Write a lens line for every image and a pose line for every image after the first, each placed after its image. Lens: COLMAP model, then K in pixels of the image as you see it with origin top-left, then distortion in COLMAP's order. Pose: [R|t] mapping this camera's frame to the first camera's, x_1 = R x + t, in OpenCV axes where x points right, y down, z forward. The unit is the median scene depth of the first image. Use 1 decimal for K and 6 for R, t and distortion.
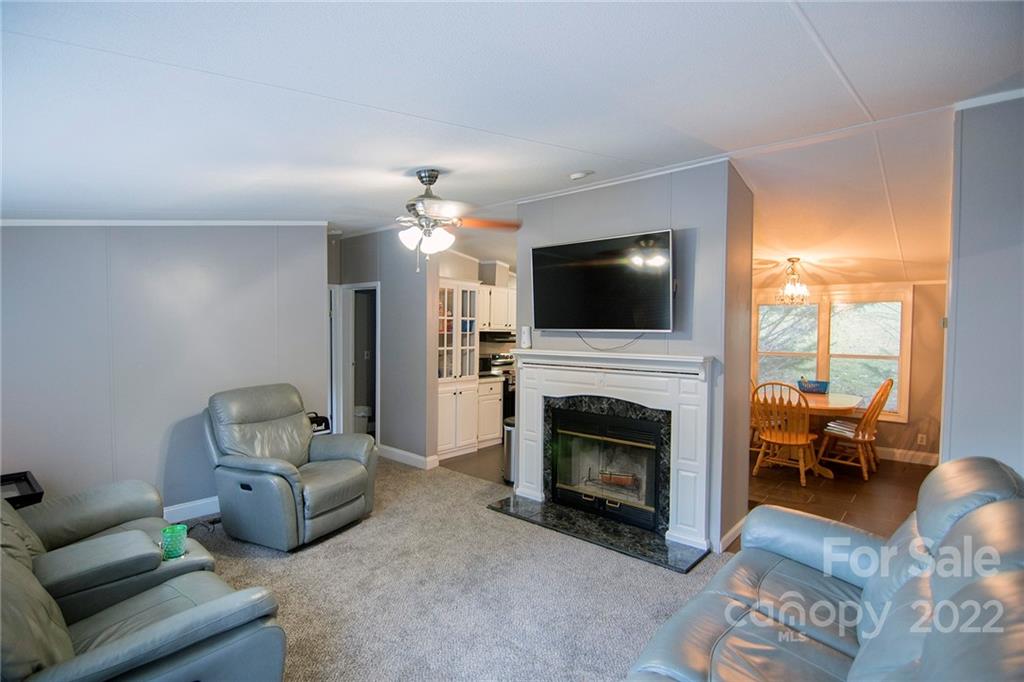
lens RADIAL K [[495.8, 0, 513.3], [0, 495.8, 340.4], [0, 0, 1]] dist [-0.006882, -0.001012]
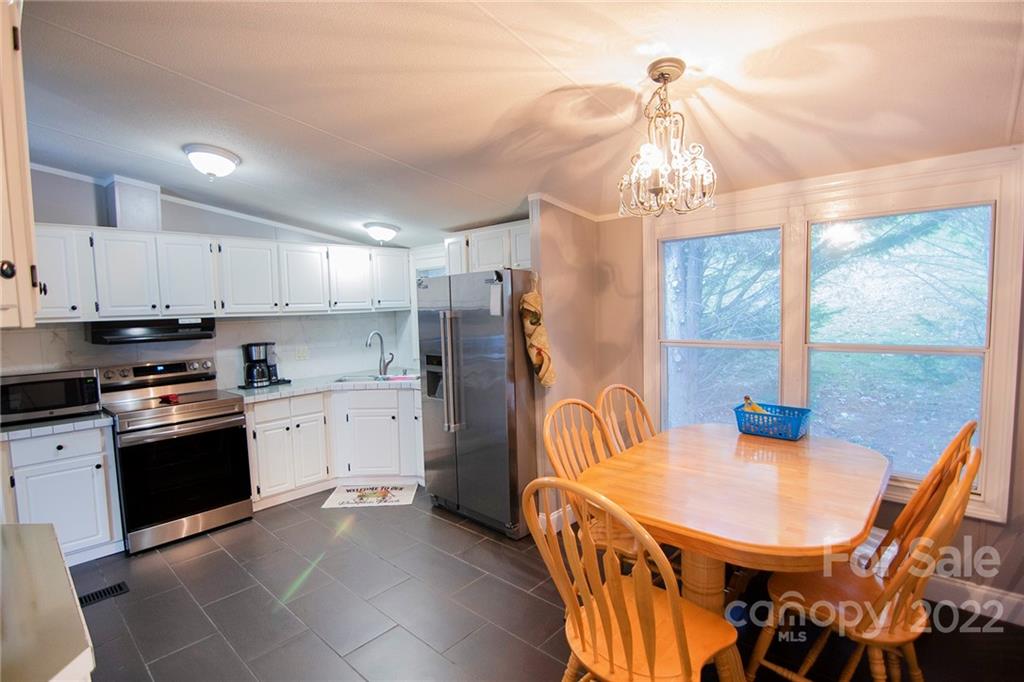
lens RADIAL K [[495.8, 0, 513.5], [0, 495.8, 341.3], [0, 0, 1]] dist [-0.006882, -0.001012]
pose [[0.998727, -0.039226, -0.031724, 0.412134], [0.040834, 0.997825, 0.051753, -0.008121], [0.029625, -0.052982, 0.998156, 0.584666]]
